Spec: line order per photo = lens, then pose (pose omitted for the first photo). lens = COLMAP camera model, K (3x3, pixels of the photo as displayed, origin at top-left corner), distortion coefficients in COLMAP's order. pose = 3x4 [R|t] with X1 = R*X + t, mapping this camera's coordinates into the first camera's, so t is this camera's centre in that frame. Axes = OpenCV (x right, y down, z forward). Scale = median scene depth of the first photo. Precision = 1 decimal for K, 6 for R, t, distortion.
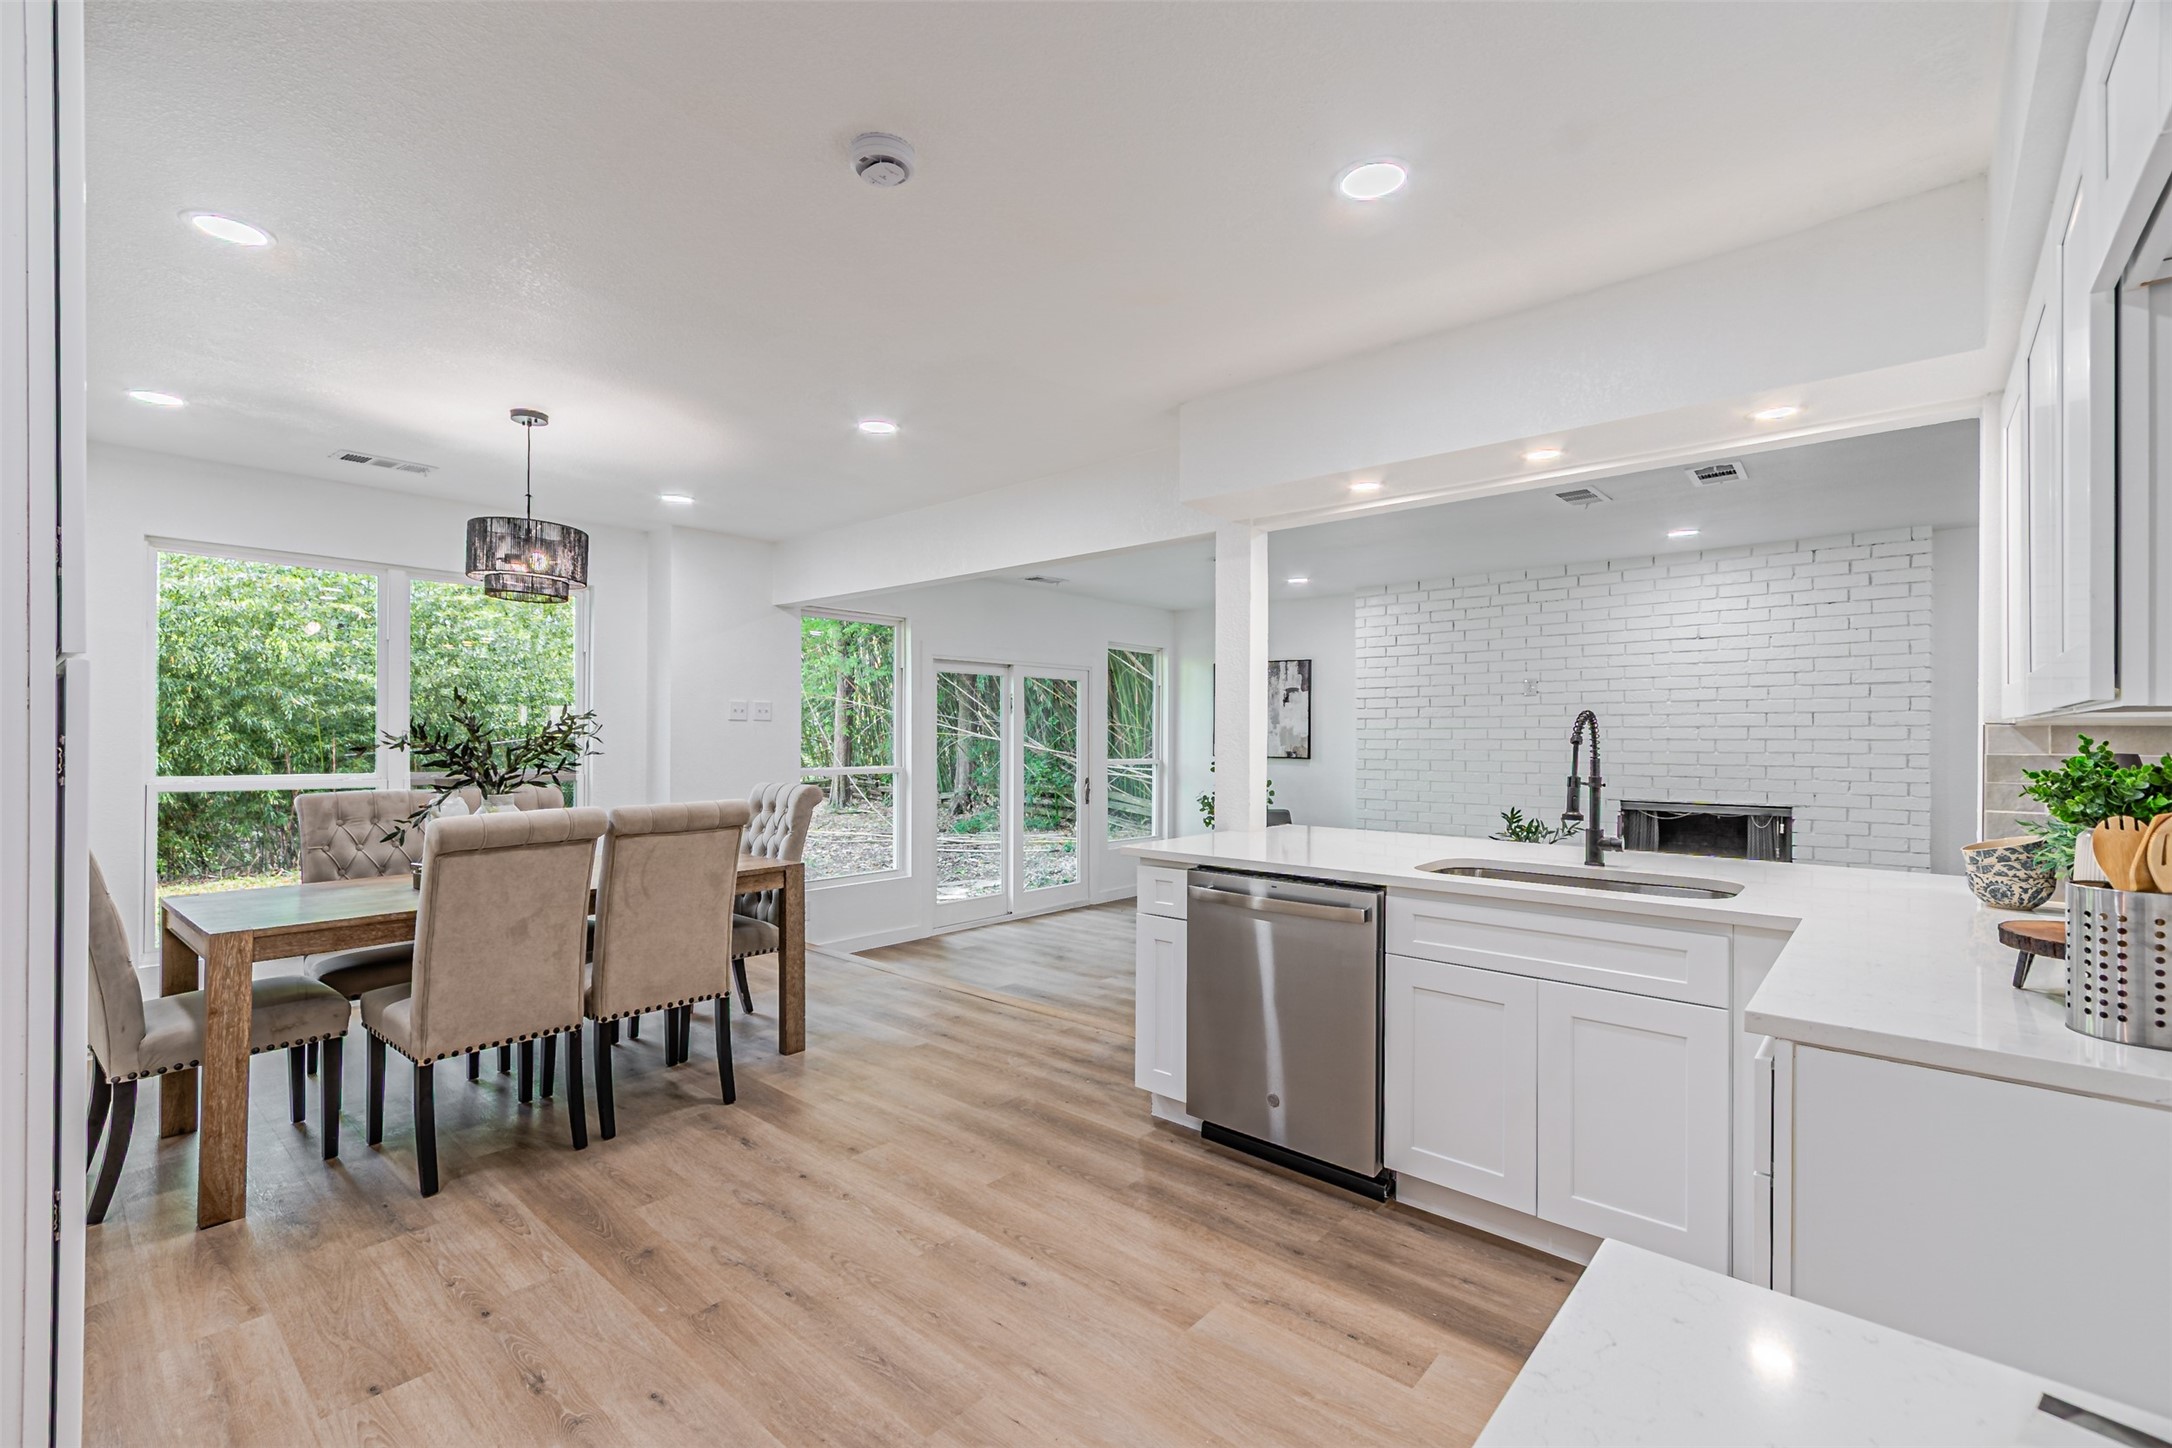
lens RADIAL K [[940.3, 0, 1062.6], [0, 940.3, 732.4], [0, 0, 1]] dist [0.002397, -0.000474]
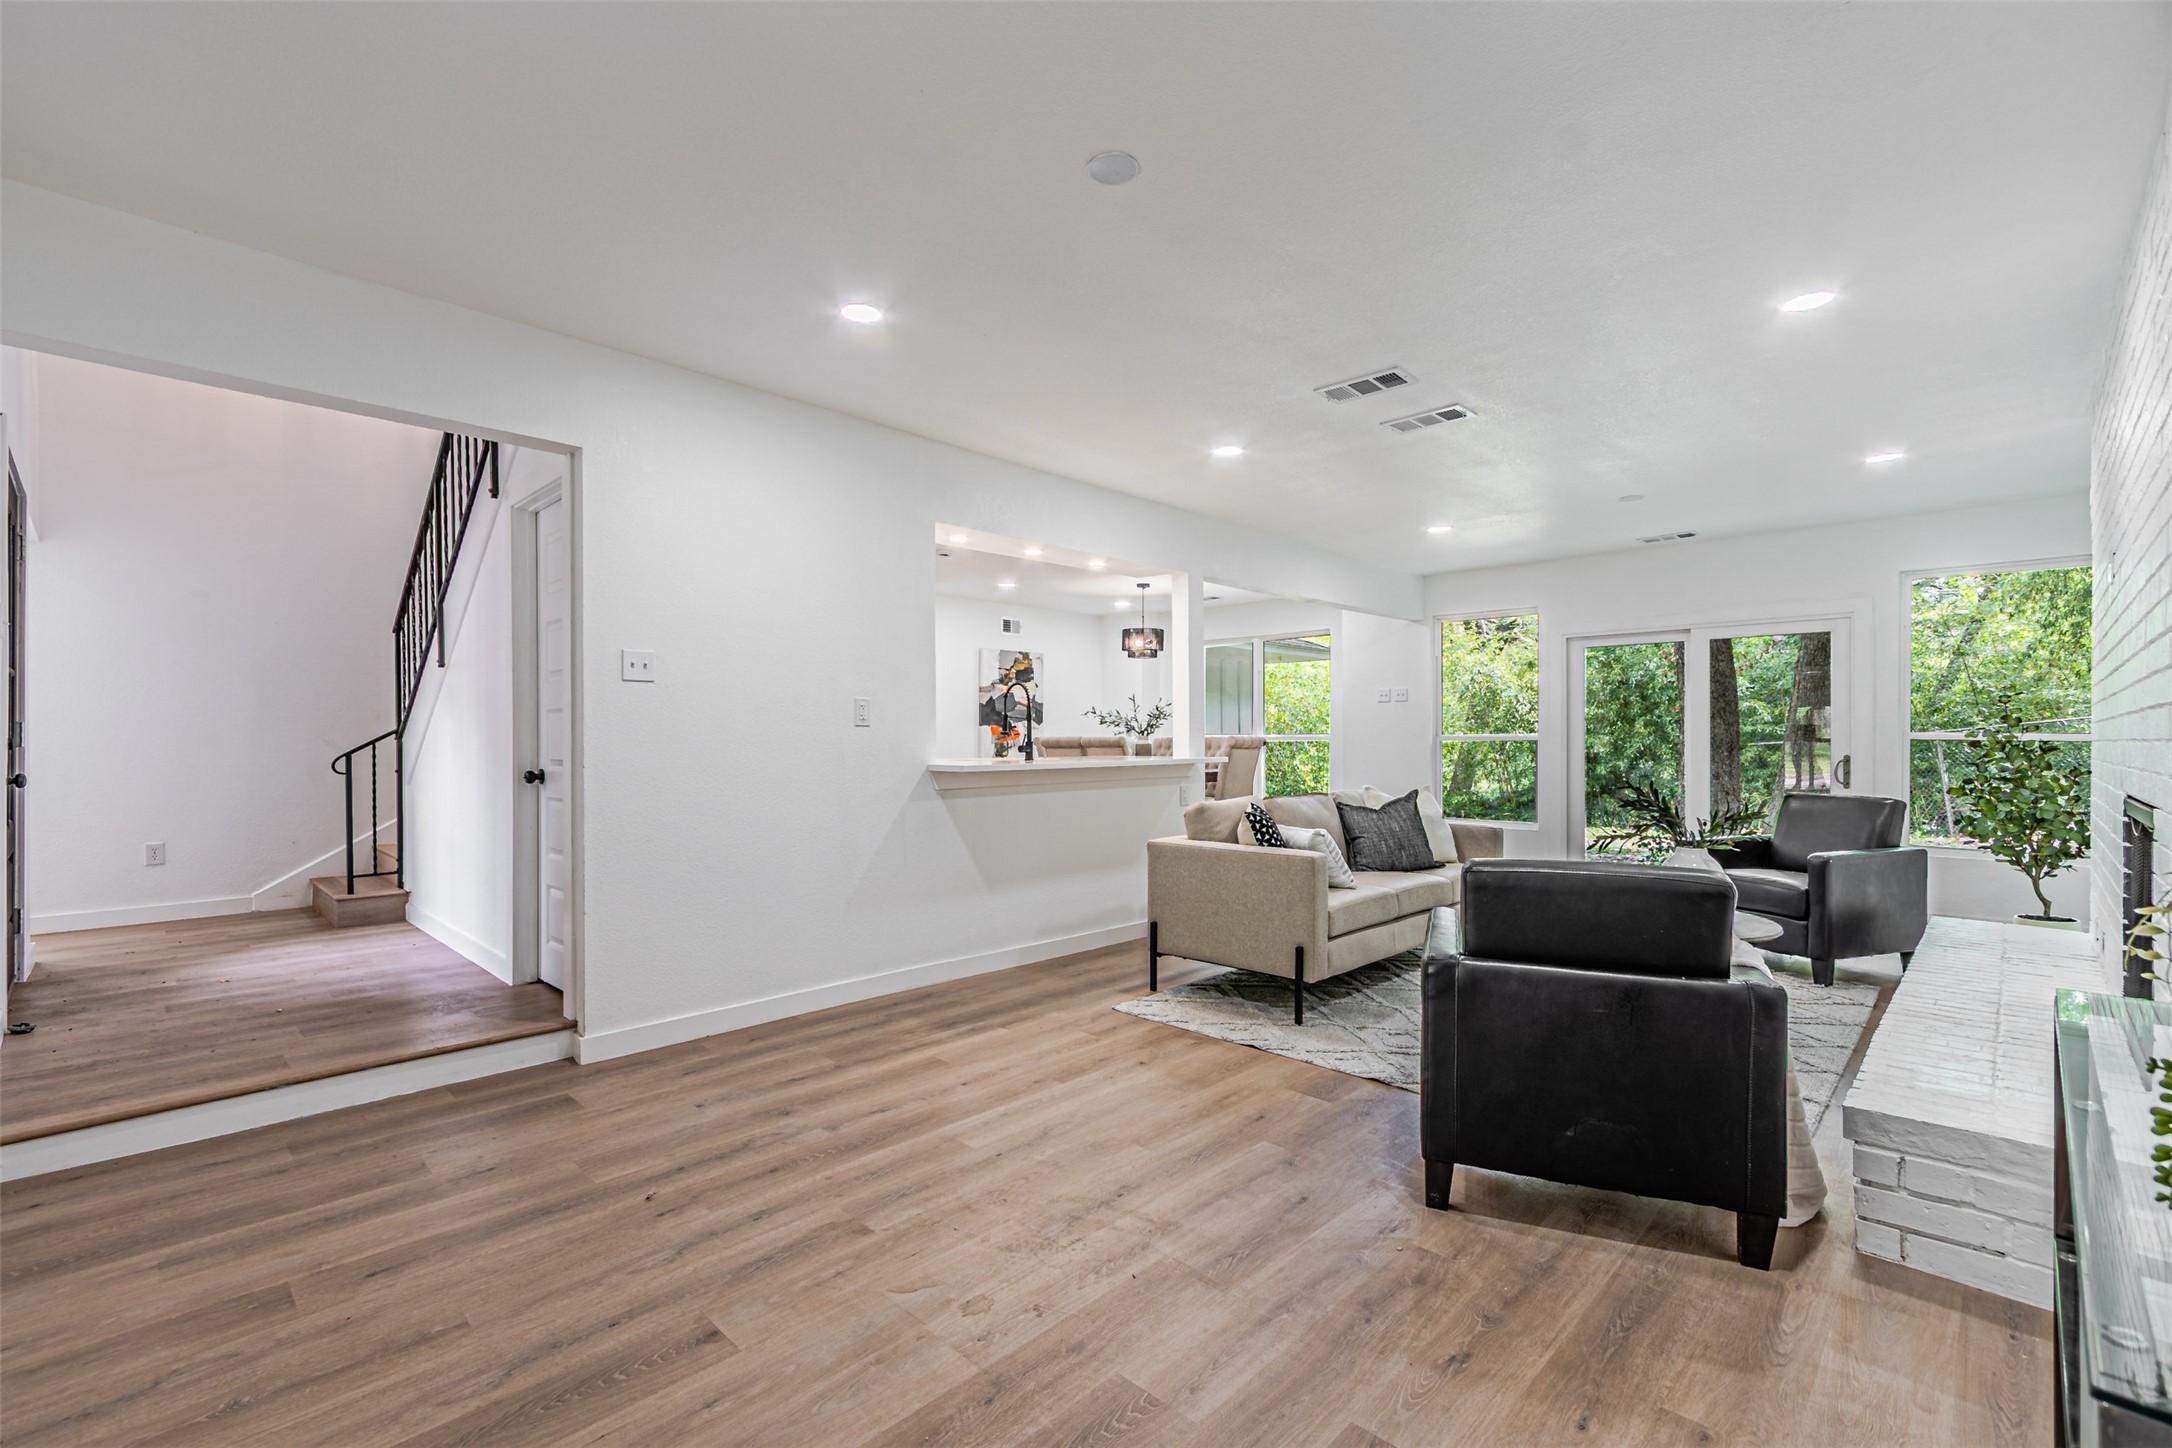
lens RADIAL K [[950.2, 0, 1054.8], [0, 950.2, 734.5], [0, 0, 1]] dist [0.003058, -0.000017]
pose [[-0.055881, -0.006793, -0.998414, 1.791067], [0.003785, 0.999968, -0.007015, 0.071361], [0.998430, -0.004171, -0.055854, 0.822001]]
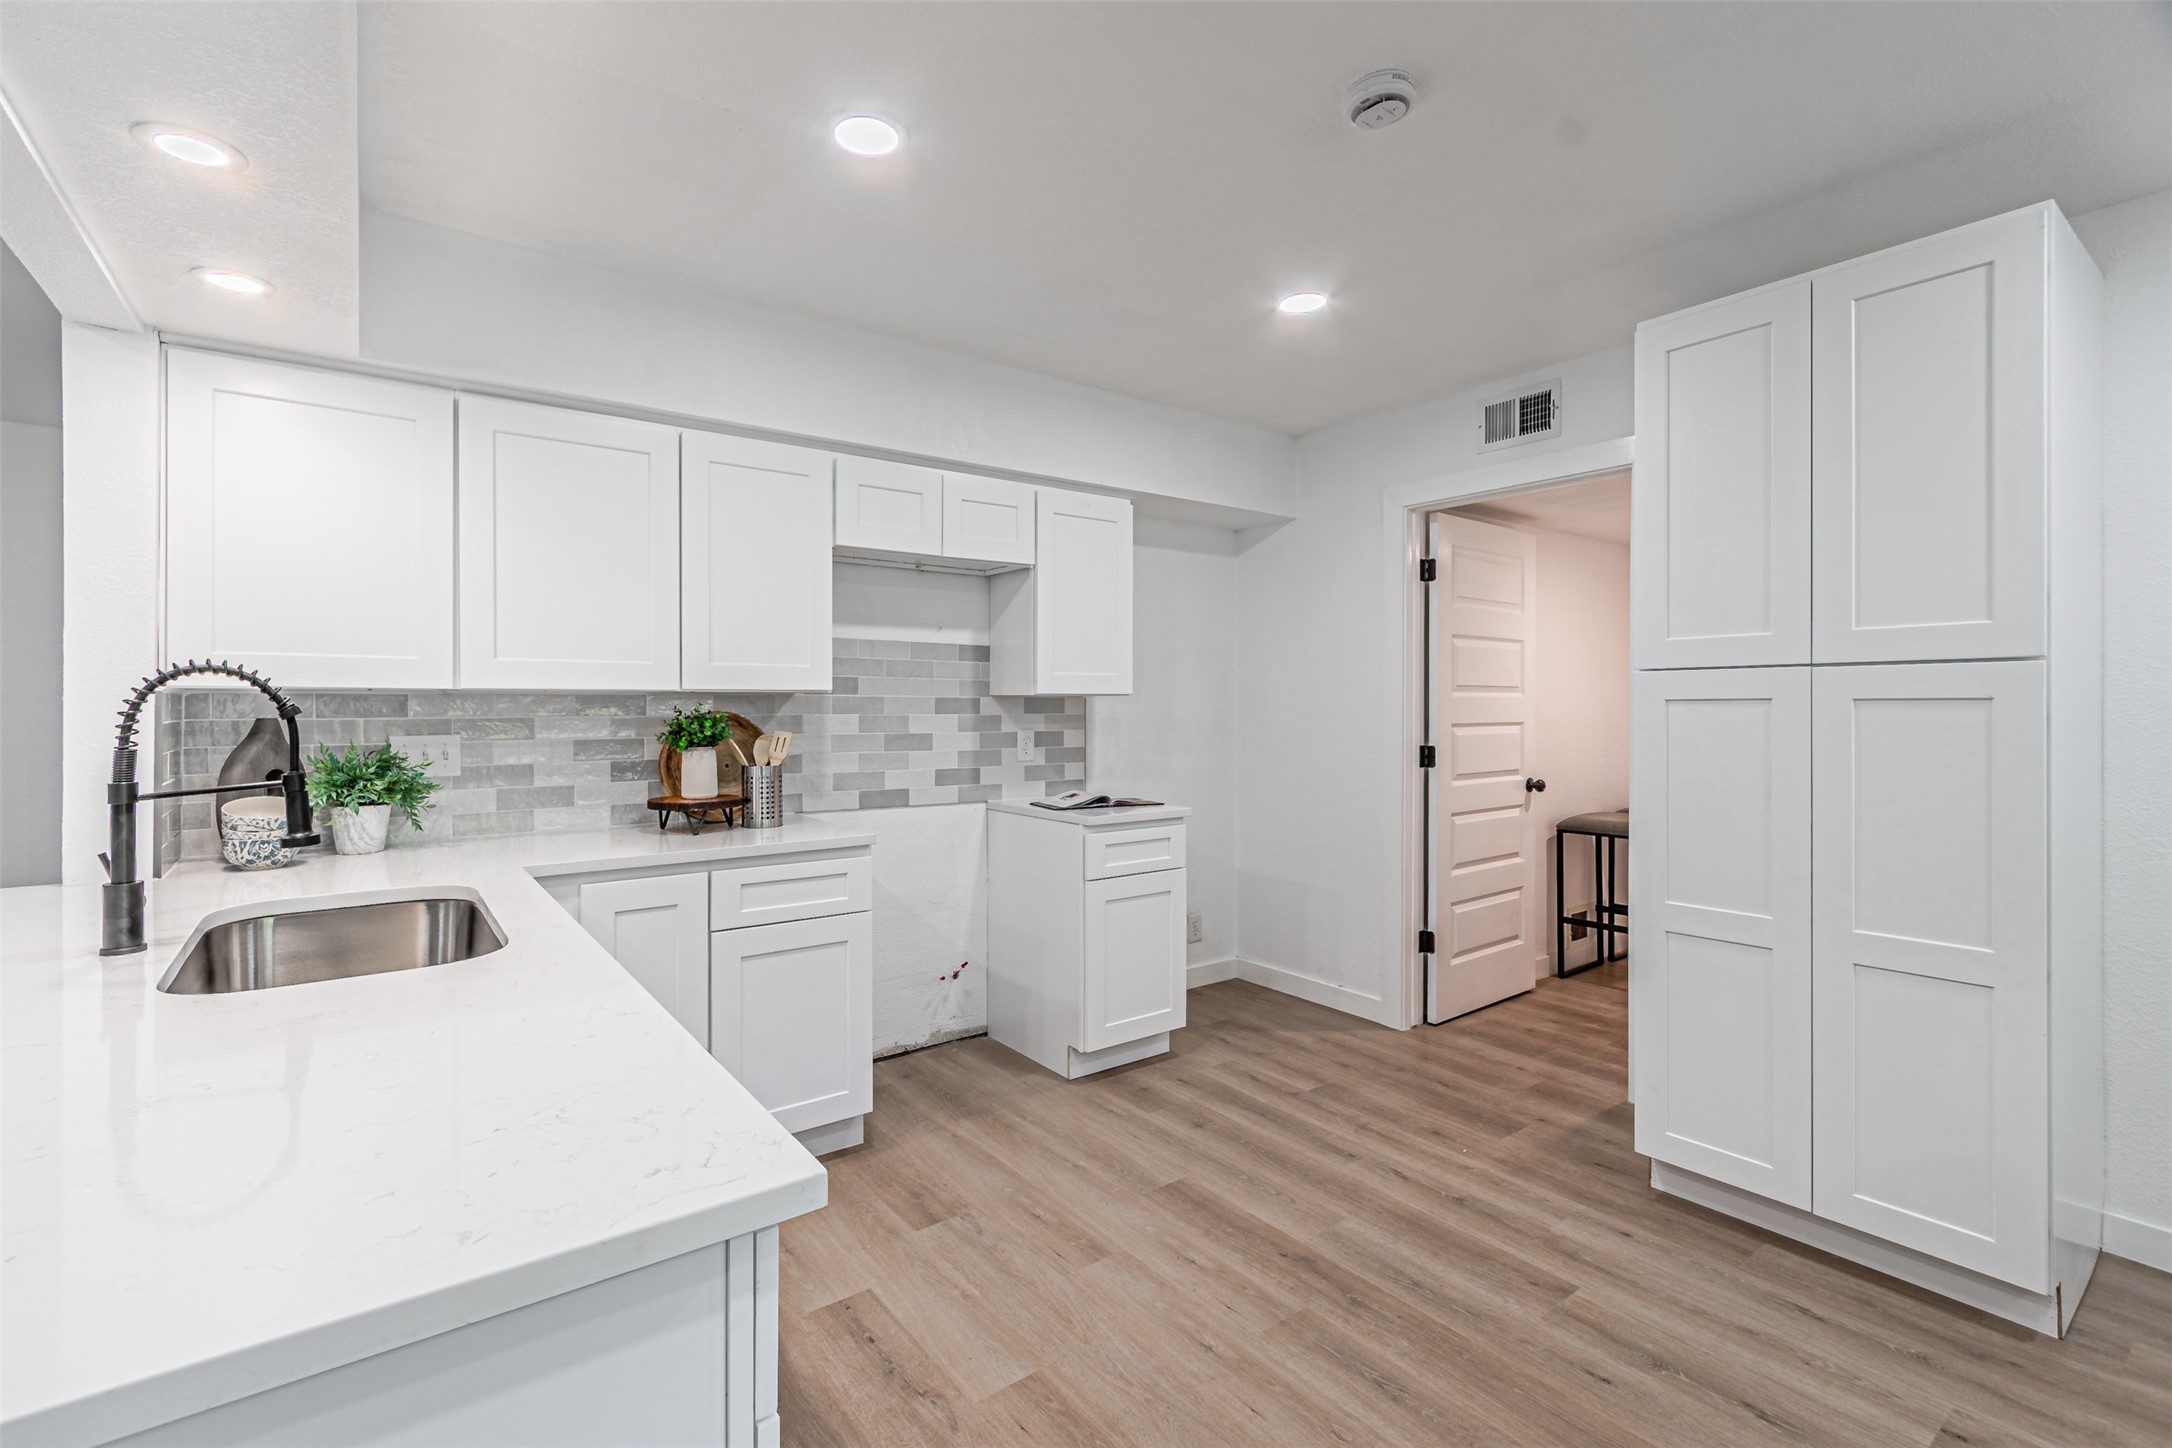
lens RADIAL K [[950.7, 0, 1064.0], [0, 950.7, 713.6], [0, 0, 1]] dist [0.002269, -0.000264]
pose [[-0.979562, -0.005179, 0.201078, -0.036694], [-0.003400, 0.999952, 0.009190, 0.001286], [-0.201116, 0.008318, -0.979532, 0.996418]]
